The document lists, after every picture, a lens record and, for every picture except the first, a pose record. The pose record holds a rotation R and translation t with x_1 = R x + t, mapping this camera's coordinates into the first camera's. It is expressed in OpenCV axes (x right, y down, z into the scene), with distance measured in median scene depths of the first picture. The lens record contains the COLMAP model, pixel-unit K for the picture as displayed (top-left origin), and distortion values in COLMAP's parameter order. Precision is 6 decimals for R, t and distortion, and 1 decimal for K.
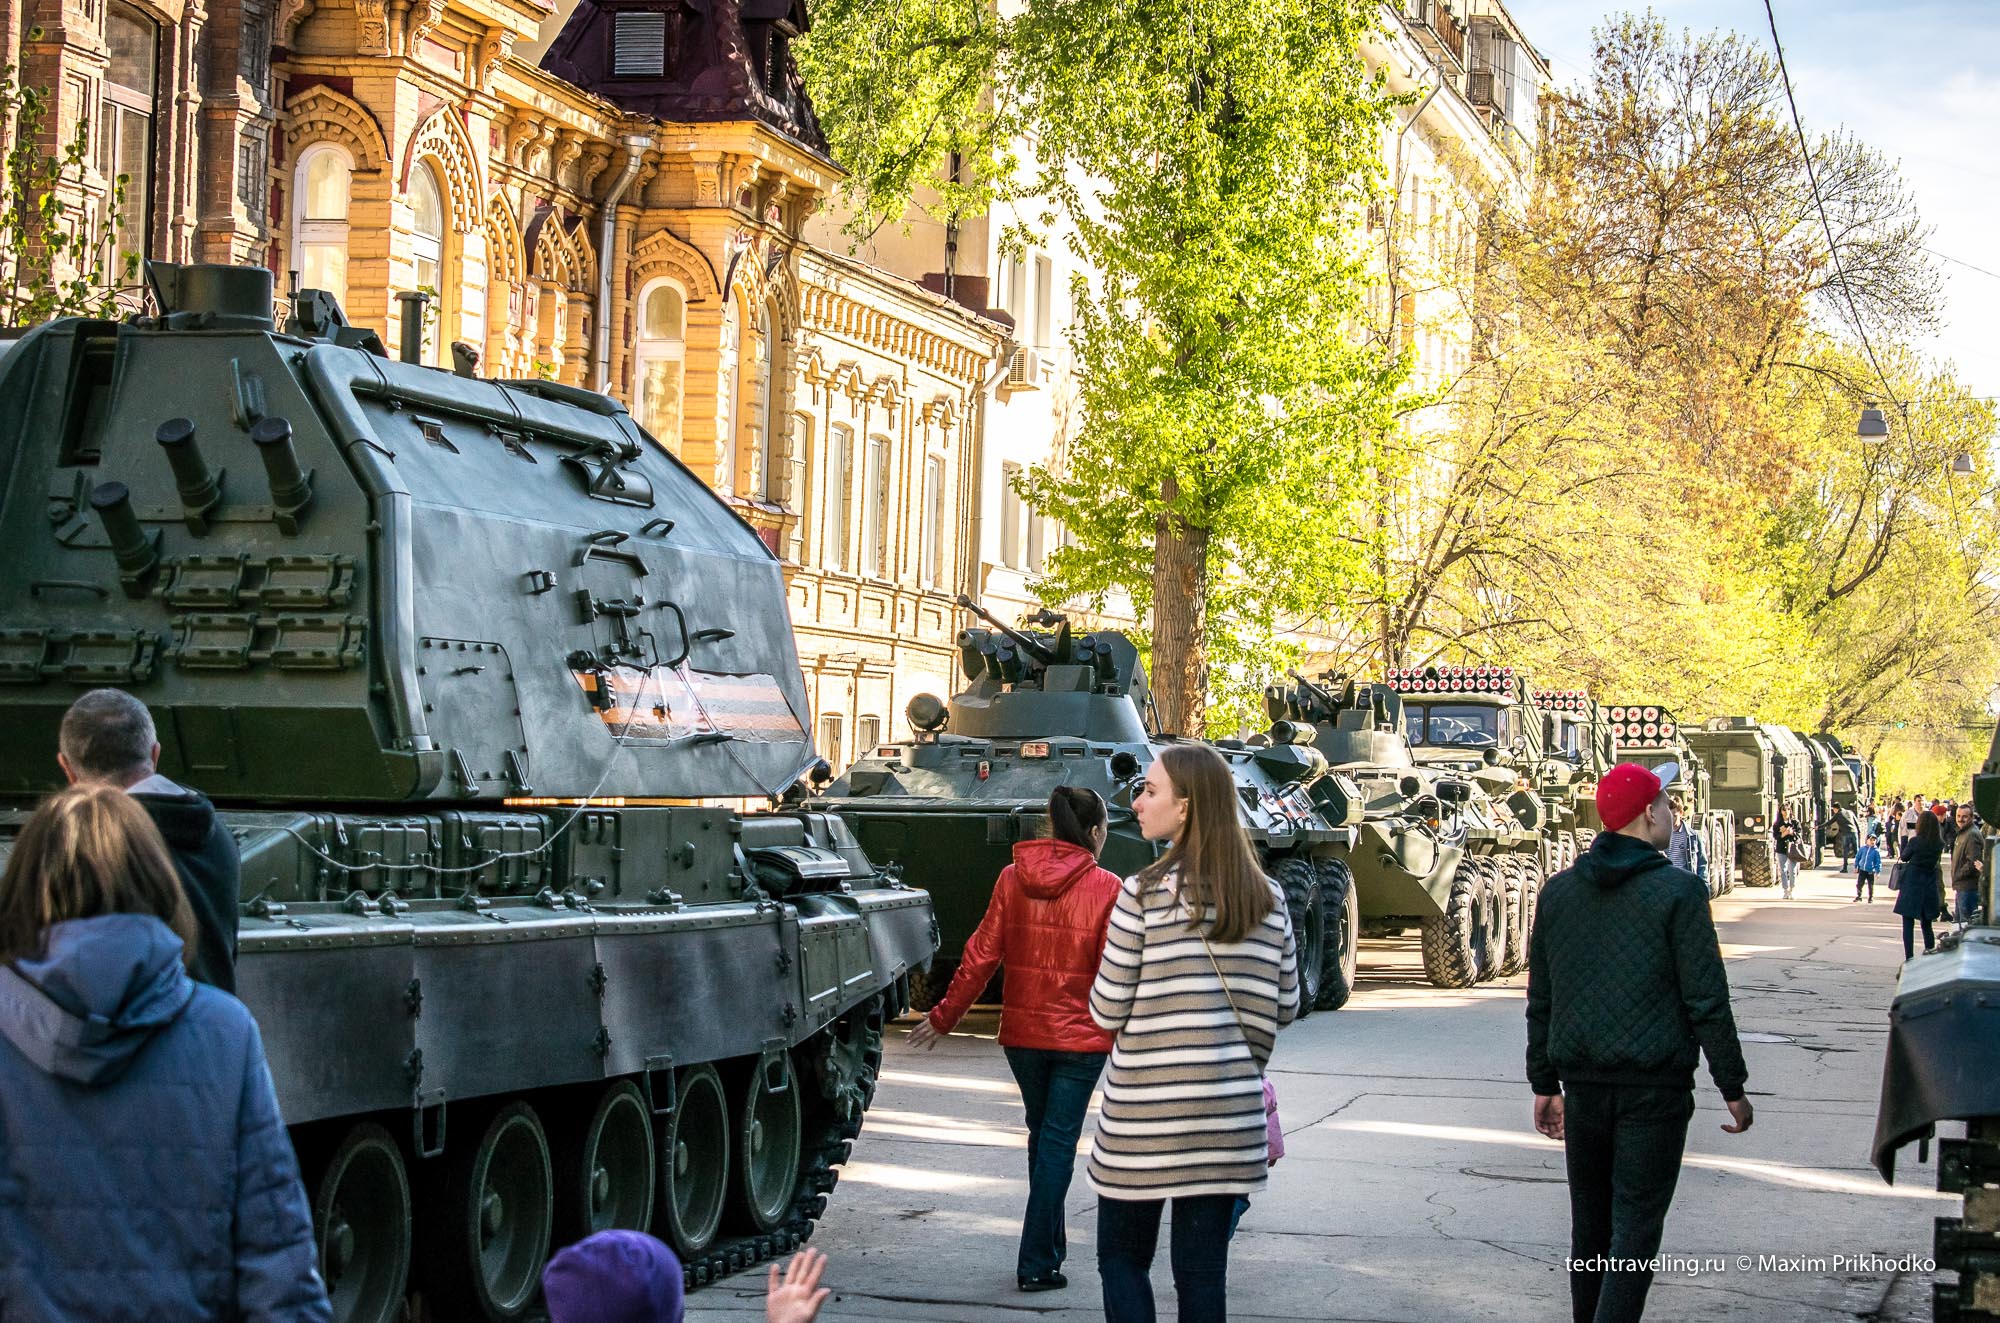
lens RADIAL K [[4067.8, 0, 1000.0], [0, 4067.8, 661.5], [0, 0, 1]] dist [-0.169876, 0.016118]
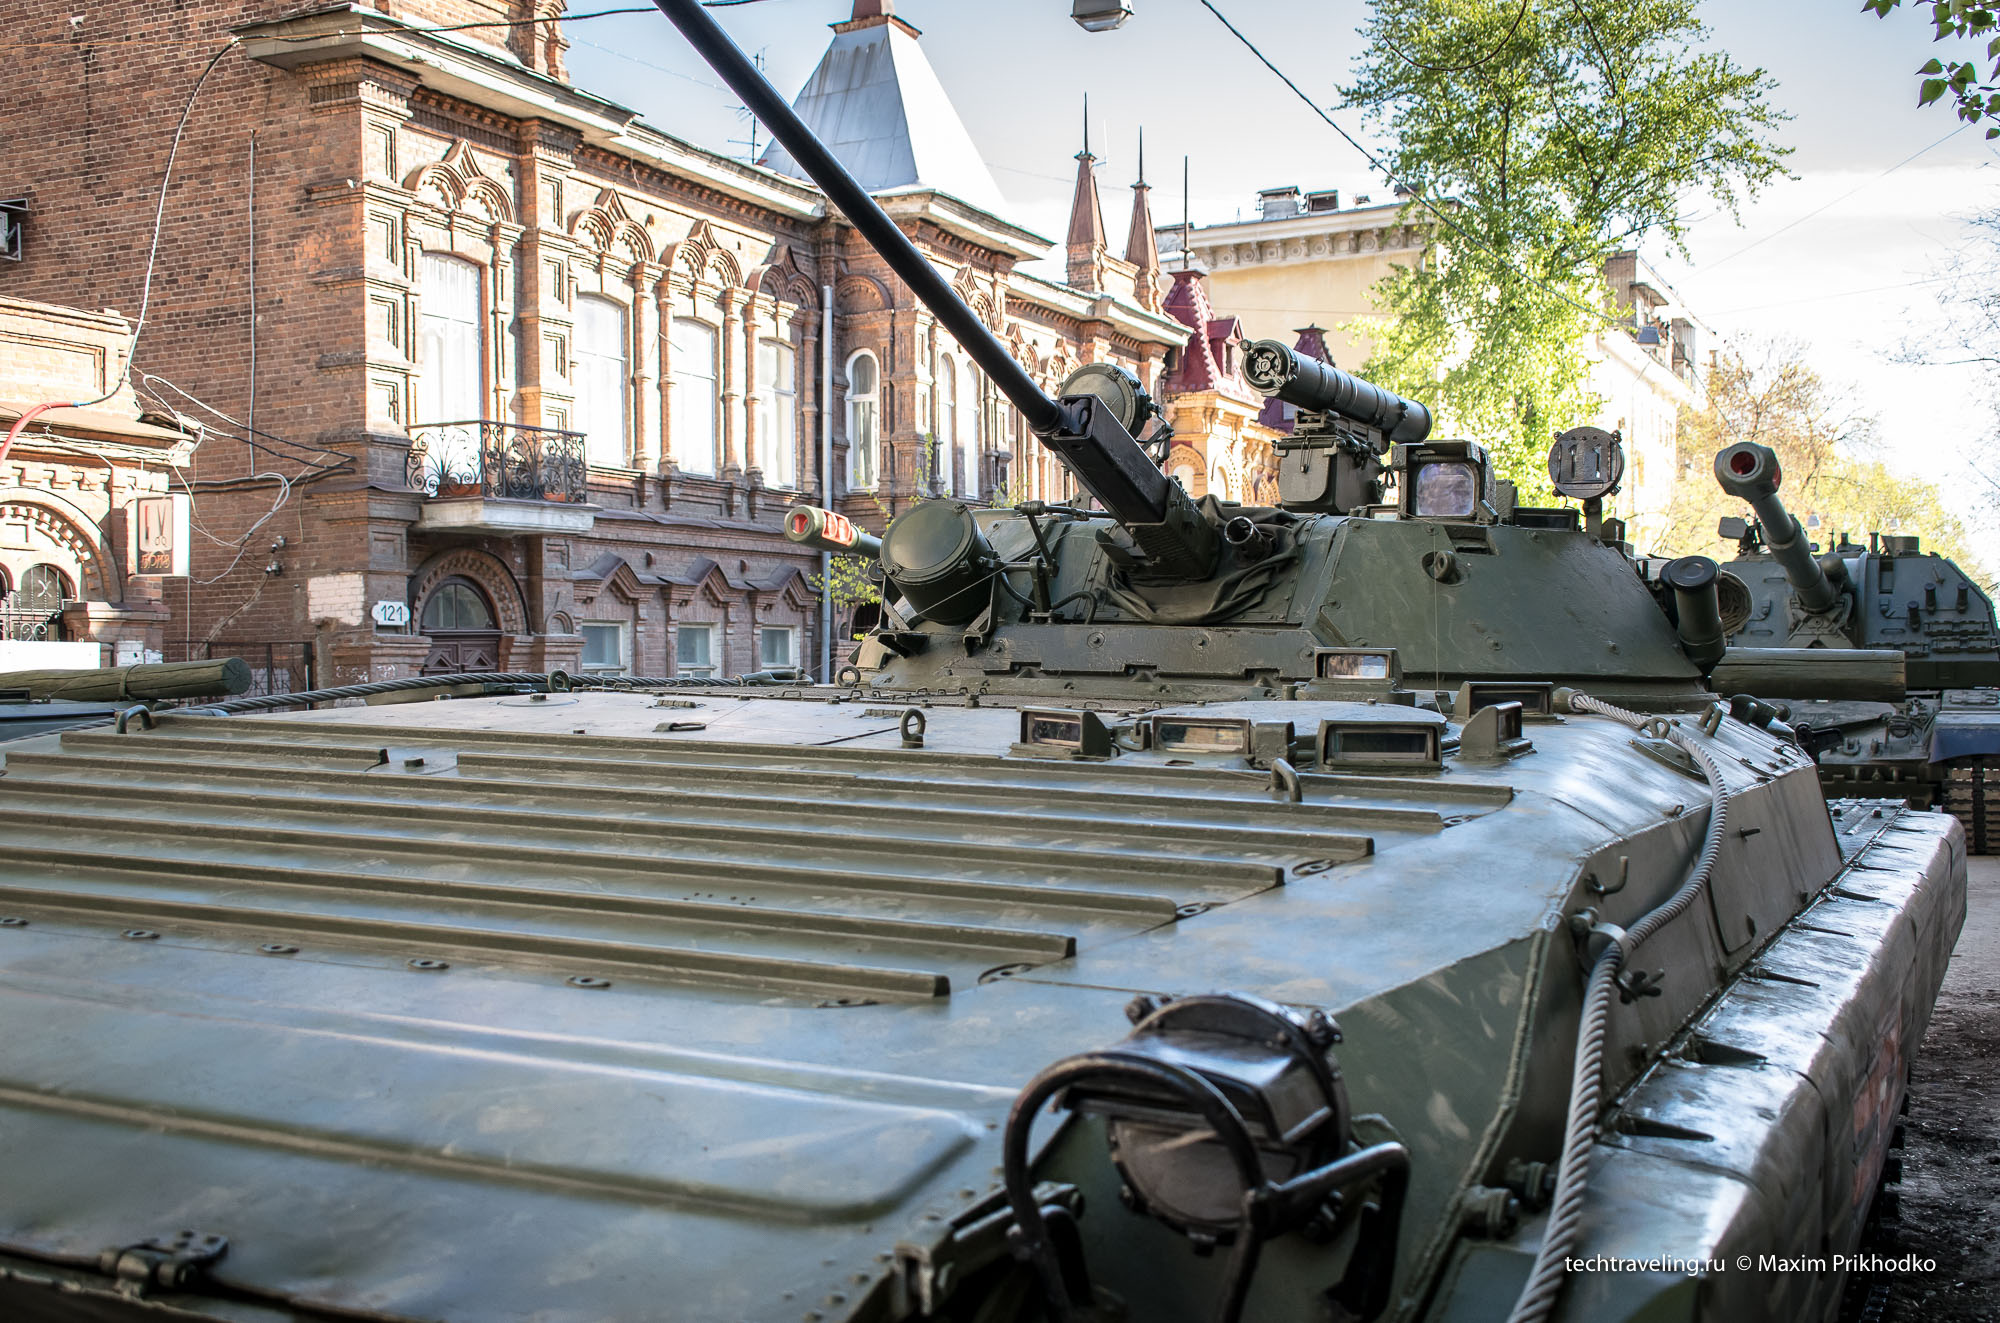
lens RADIAL K [[2007.7, 0, 1000.0], [0, 2007.7, 661.5], [0, 0, 1]] dist [0.089872, -0.282305]
pose [[0.972239, -0.044203, -0.229777, 0.017324], [0.047325, 0.998847, 0.008091, -0.007860], [0.229154, -0.018741, 0.973210, -0.291647]]
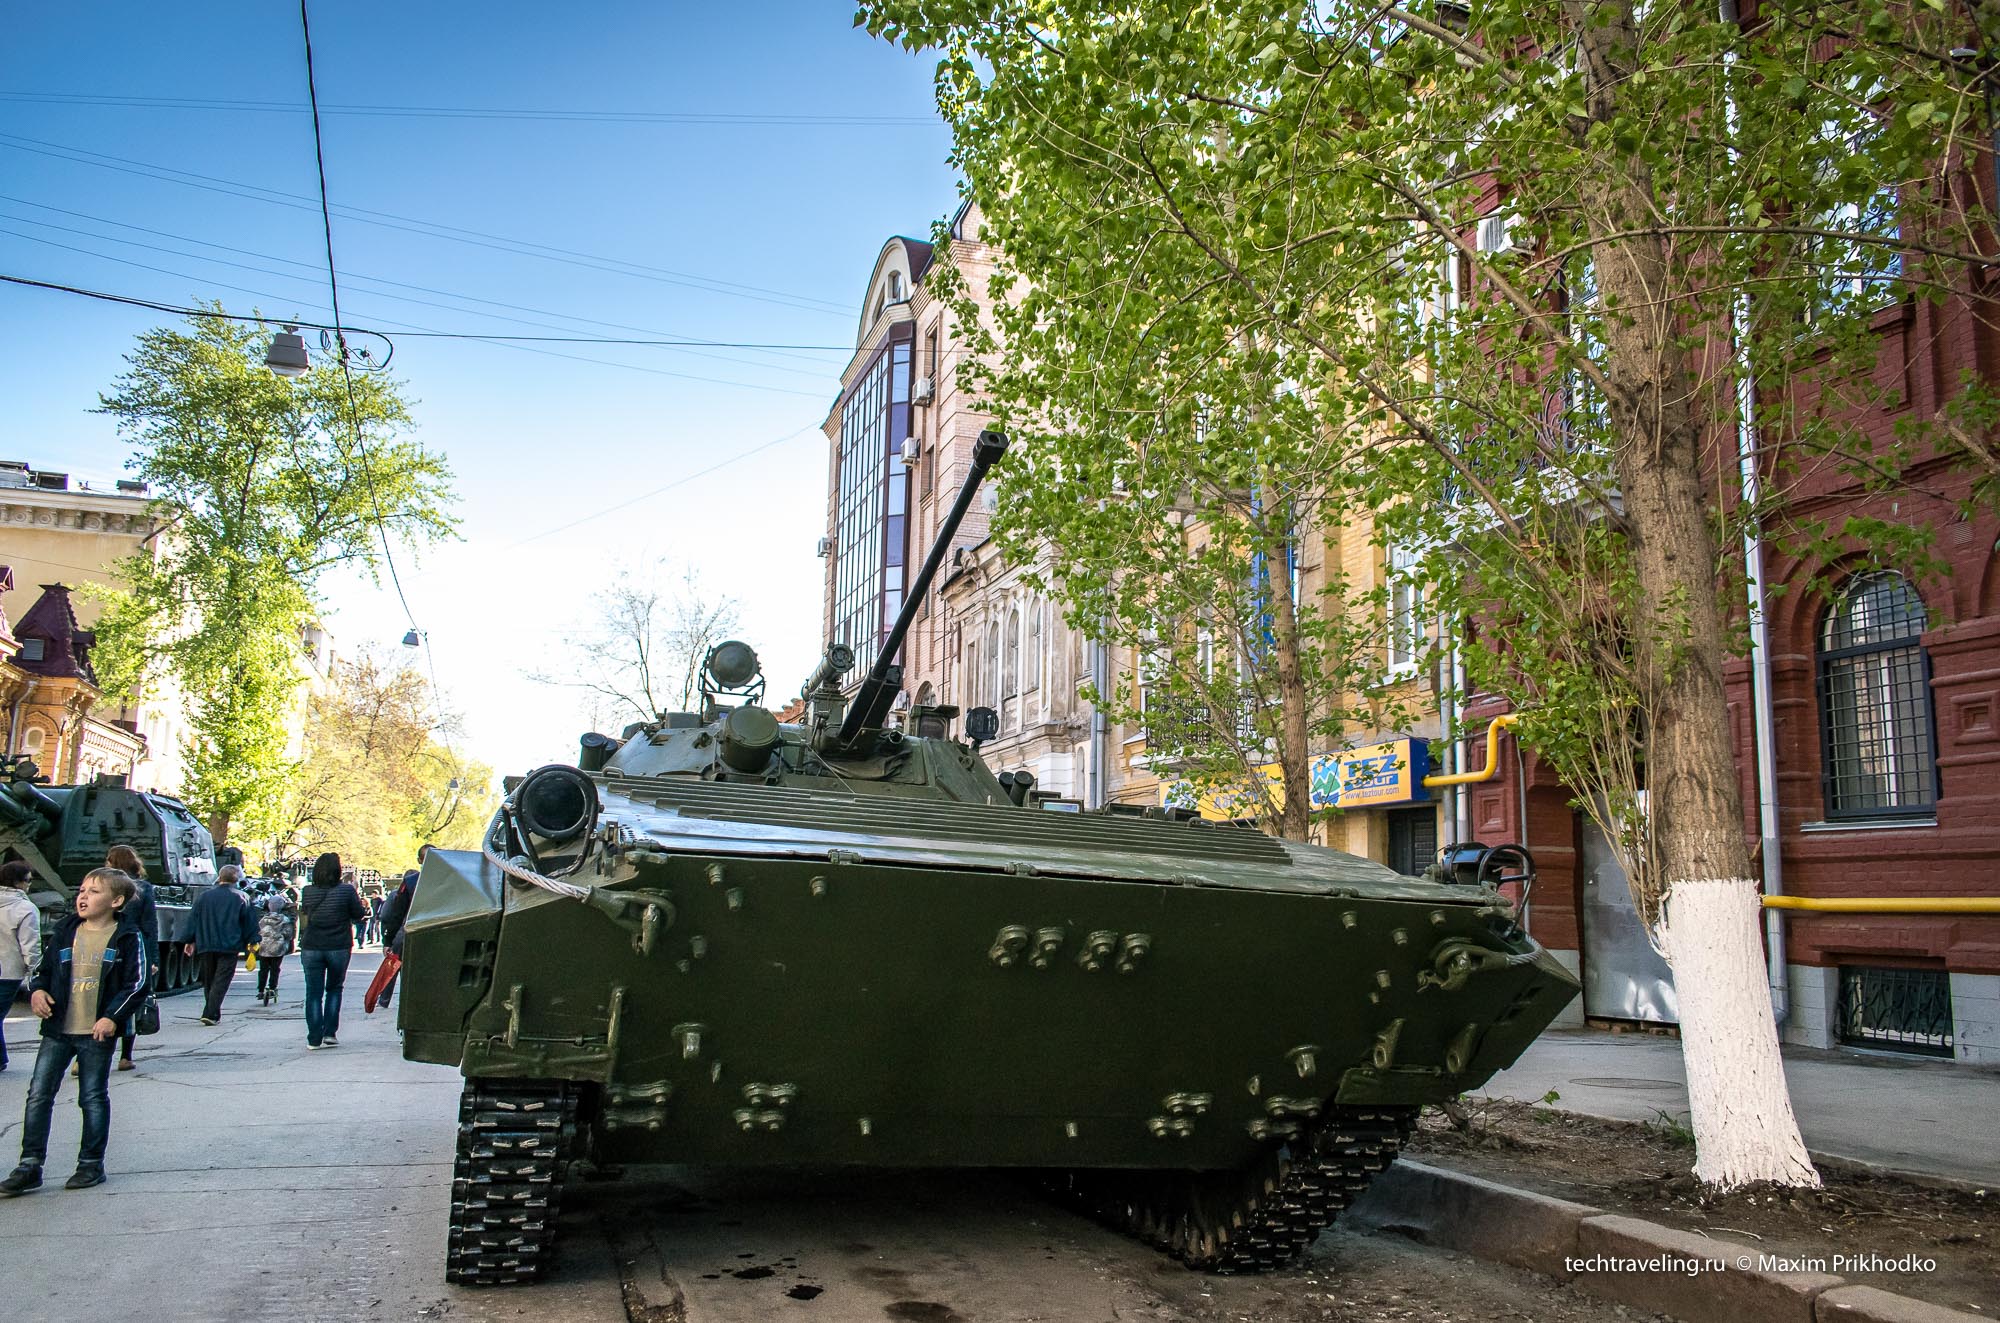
lens RADIAL K [[1541.9, 0, 1000.0], [0, 1541.9, 661.5], [0, 0, 1]] dist [0.006802, 0.007237]
pose [[0.848597, 0.064262, 0.525122, -0.078943], [0.001276, 0.992344, -0.123501, -0.000341], [-0.529038, 0.105472, 0.842018, -0.334662]]
